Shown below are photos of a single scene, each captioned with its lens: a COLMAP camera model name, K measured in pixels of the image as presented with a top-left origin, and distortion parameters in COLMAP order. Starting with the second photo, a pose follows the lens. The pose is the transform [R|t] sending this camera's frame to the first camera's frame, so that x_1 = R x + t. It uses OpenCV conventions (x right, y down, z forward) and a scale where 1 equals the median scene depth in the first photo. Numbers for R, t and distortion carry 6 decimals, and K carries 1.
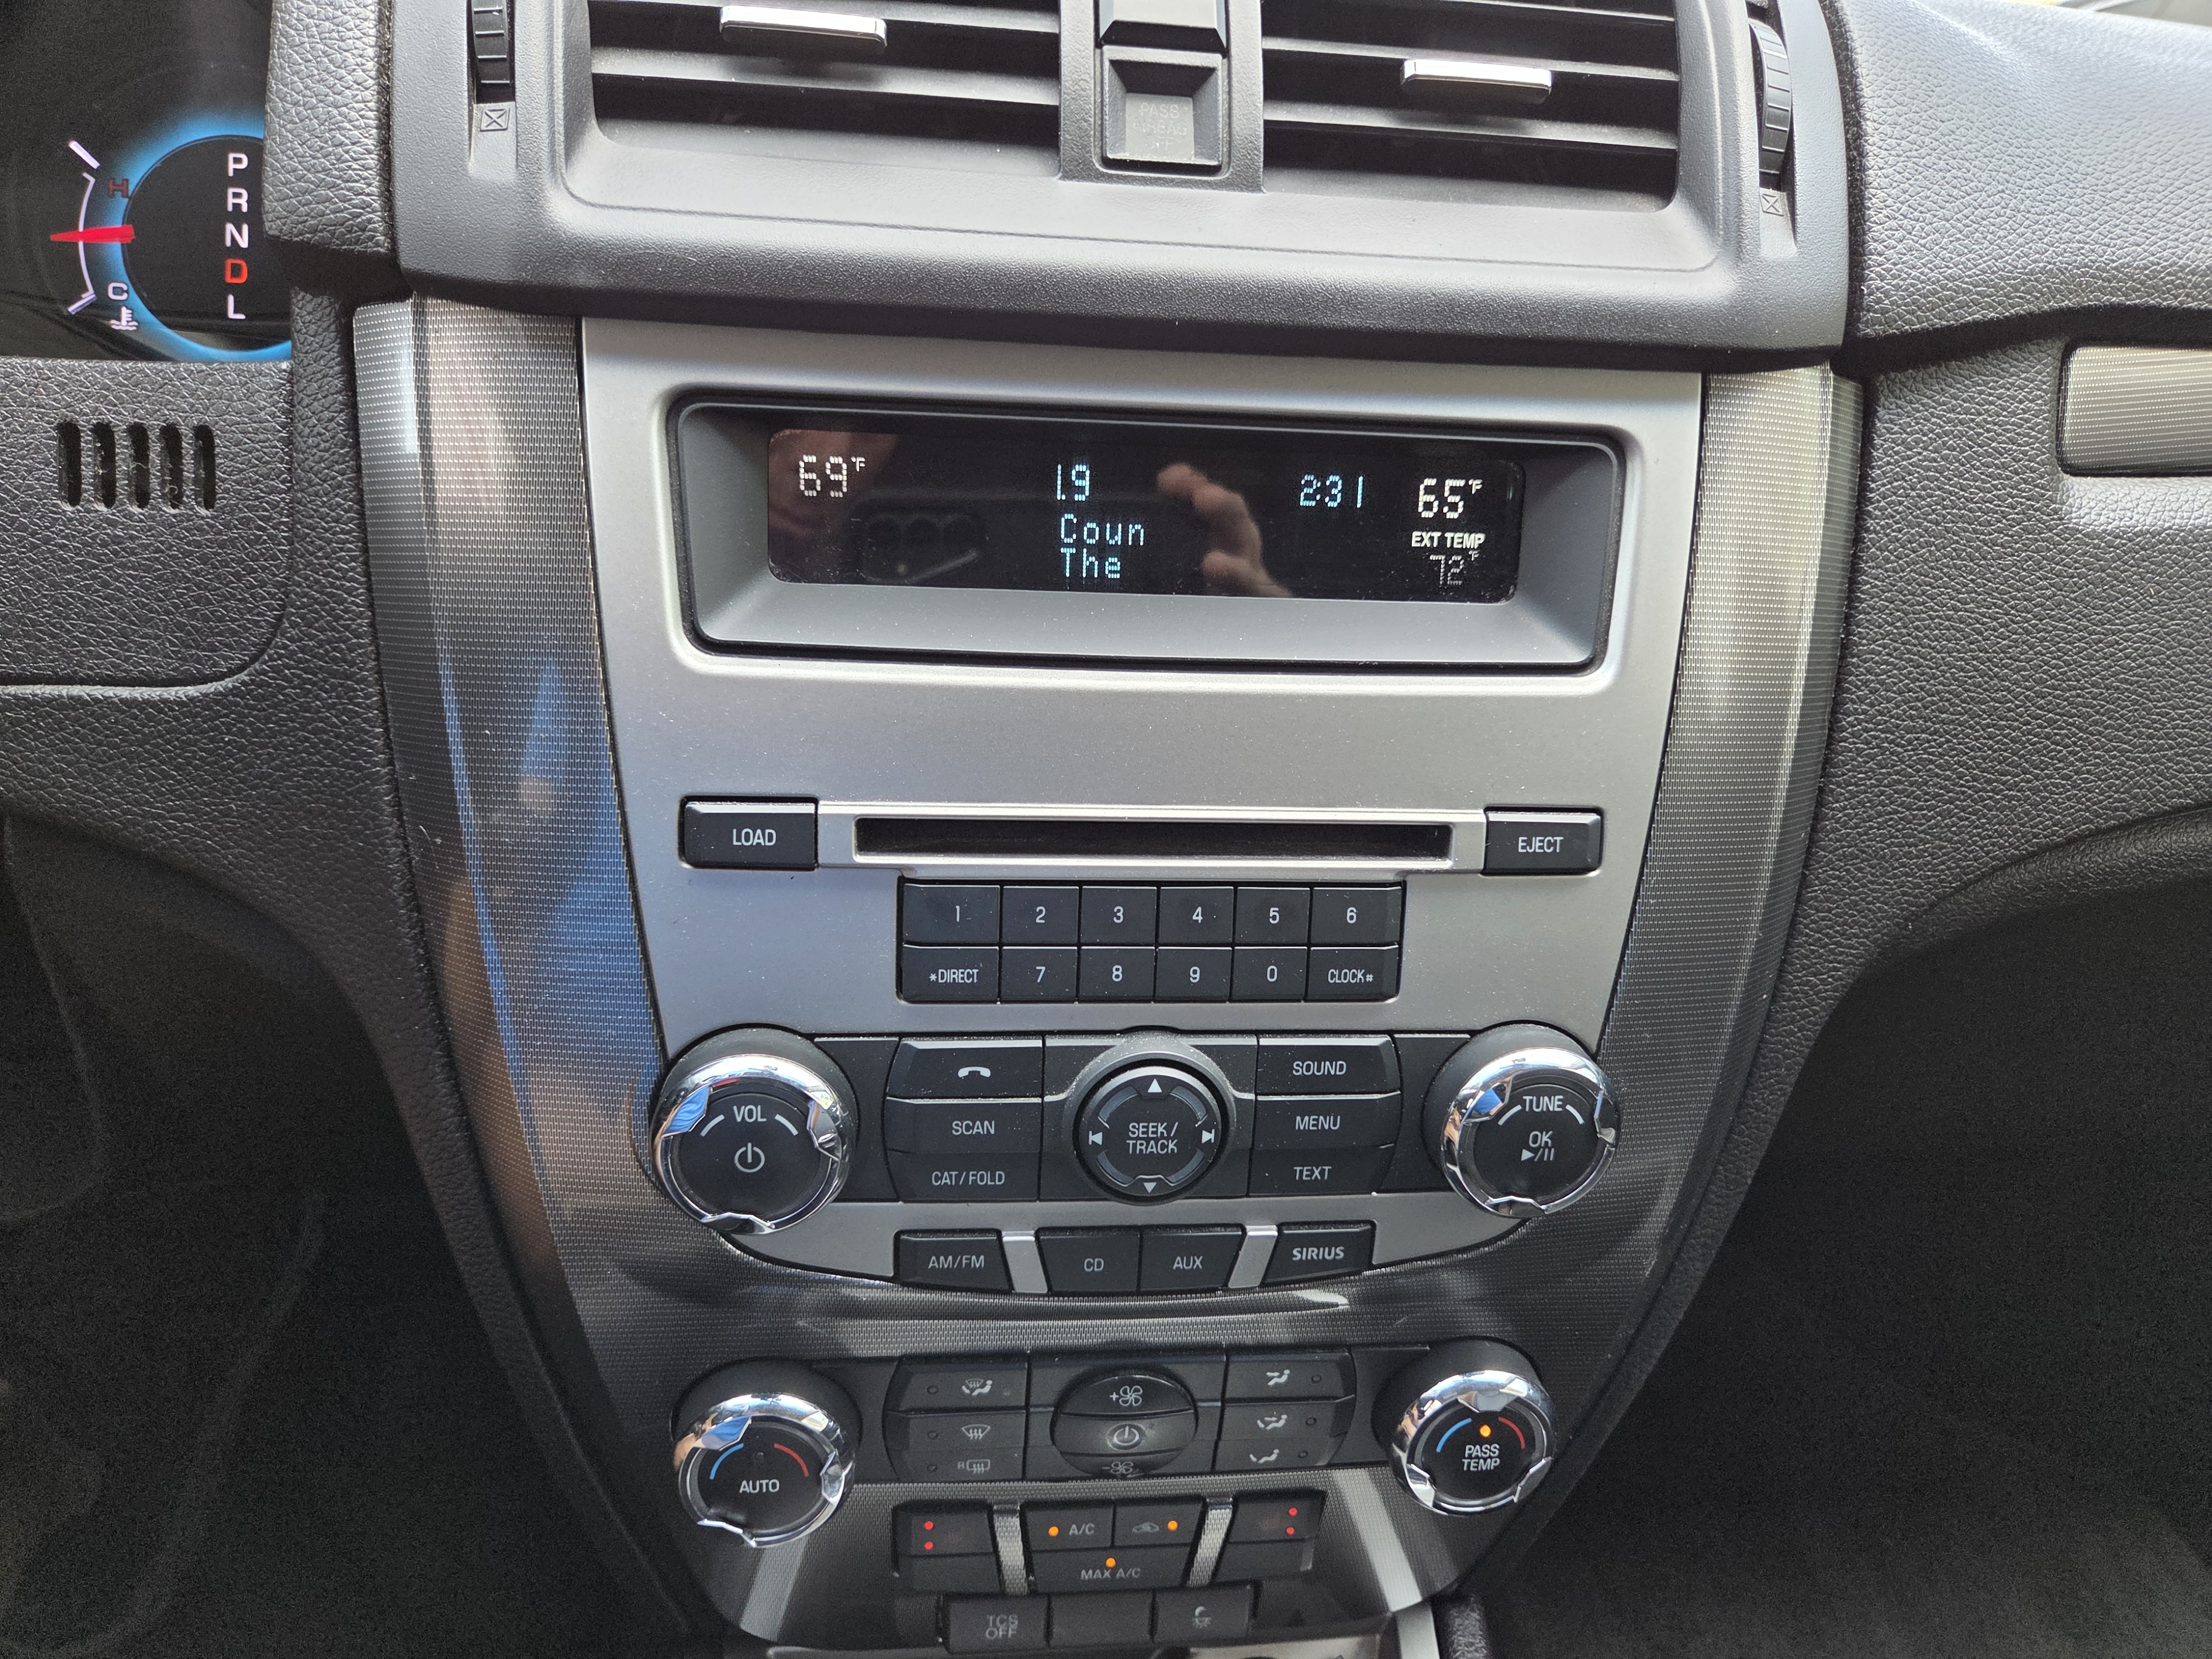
lens RADIAL K [[1467.4, 0, 1107.6], [0, 1467.4, 834.3], [0, 0, 1]] dist [0.054512, -0.043941]
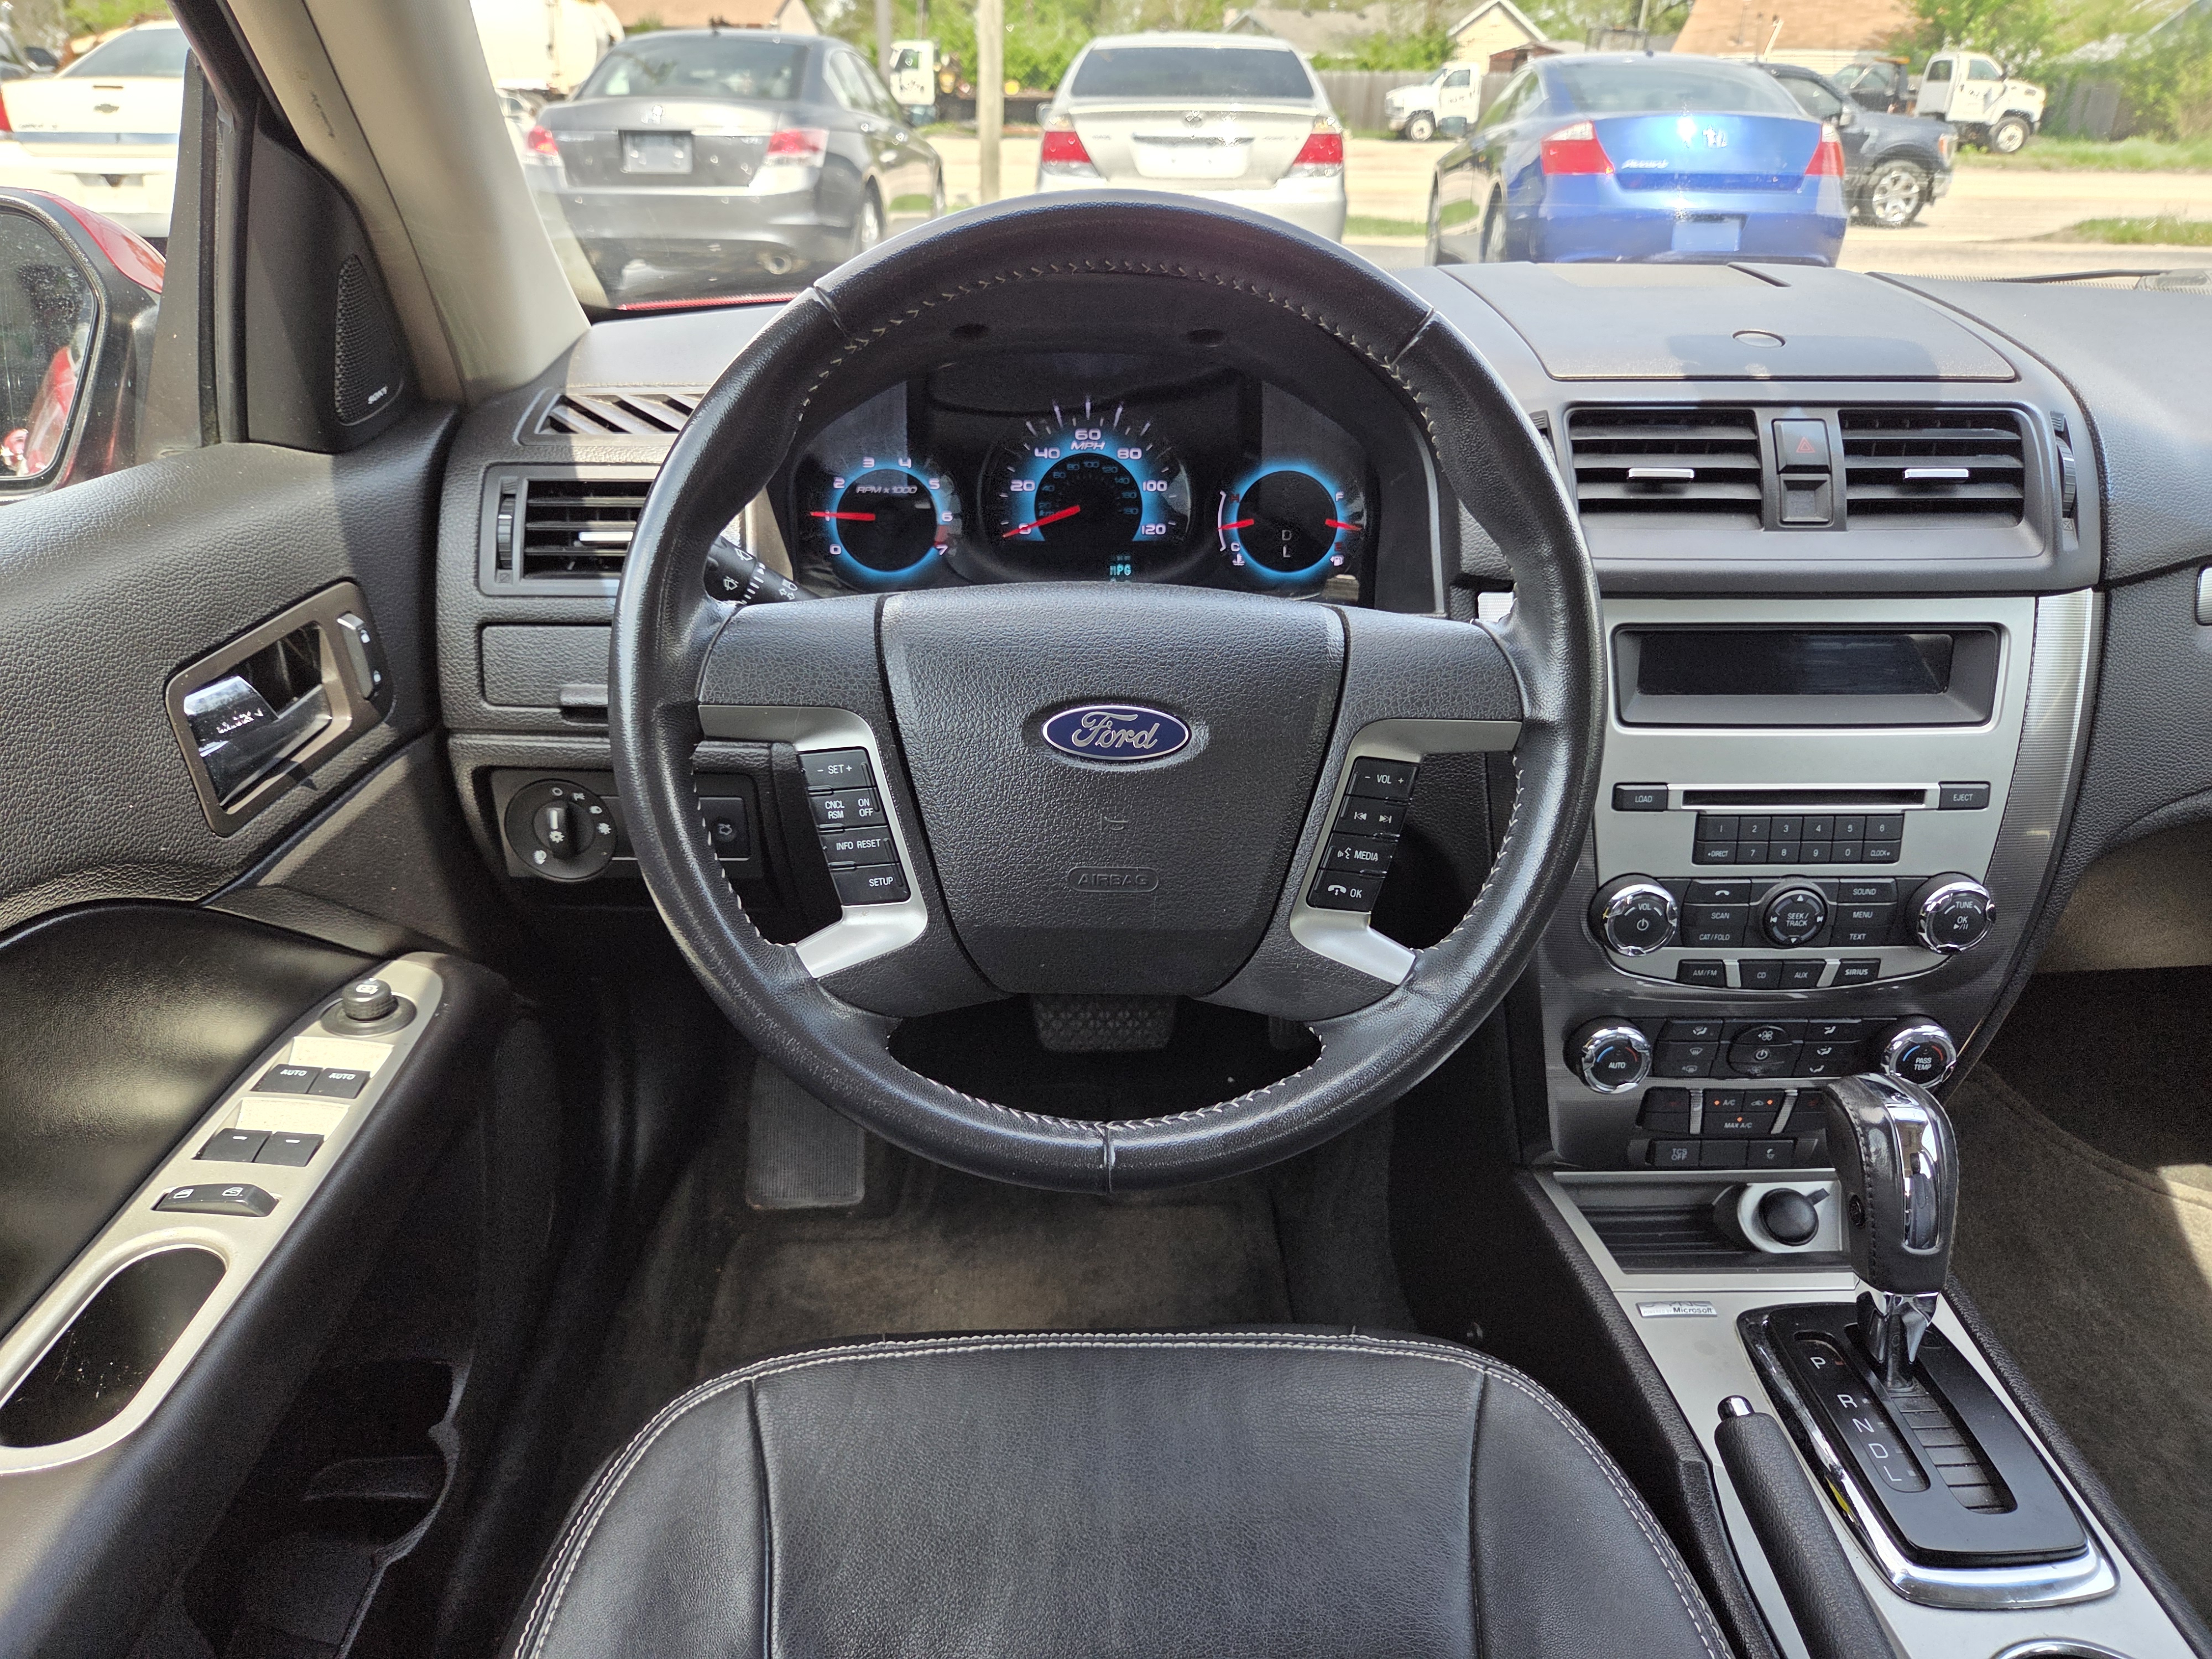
lens RADIAL K [[1467.4, 0, 1104.1], [0, 1467.4, 851.3], [0, 0, 1]] dist [0.054512, -0.043941]
pose [[0.996690, -0.010131, -0.080667, -0.885126], [0.013383, 0.999115, 0.039885, -0.019978], [0.080191, -0.040832, 0.995943, -1.488930]]
